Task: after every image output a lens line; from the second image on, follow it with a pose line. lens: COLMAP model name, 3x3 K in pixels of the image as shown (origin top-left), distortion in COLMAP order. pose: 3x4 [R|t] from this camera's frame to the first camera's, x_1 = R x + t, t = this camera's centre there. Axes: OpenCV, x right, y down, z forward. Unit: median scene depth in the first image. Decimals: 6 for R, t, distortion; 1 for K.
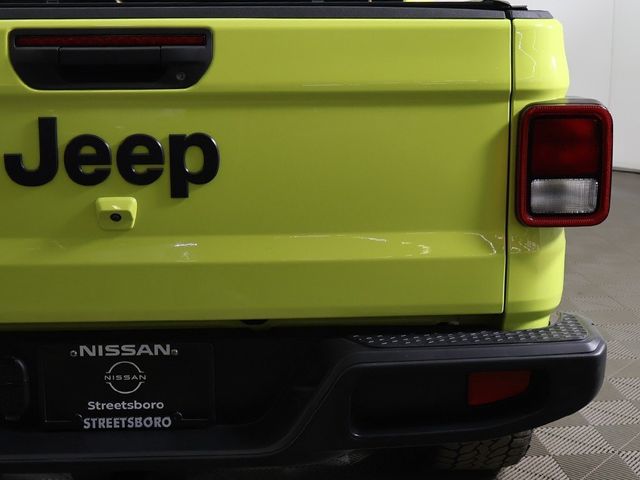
lens RADIAL K [[887.7, 0, 322.1], [0, 887.7, 244.2], [0, 0, 1]] dist [-0.025365, 0.000000]
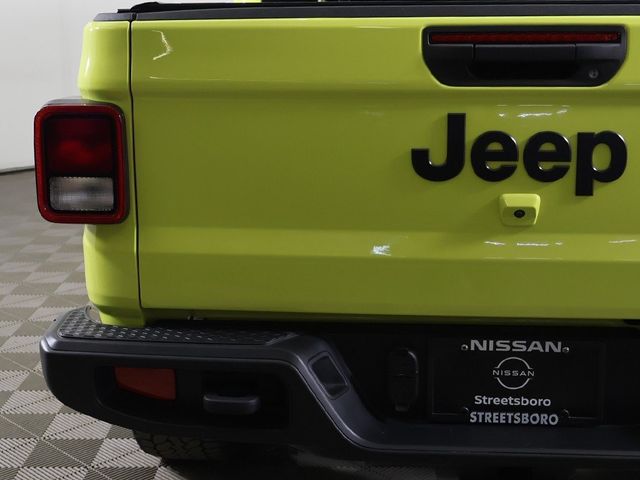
lens RADIAL K [[887.7, 0, 320.6], [0, 887.7, 240.0], [0, 0, 1]] dist [-0.025365, 0.000000]
pose [[0.992521, 0.025325, -0.119422, -0.335137], [-0.025728, 0.999667, -0.001836, 0.007210], [0.119335, 0.004895, 0.992842, -0.025226]]
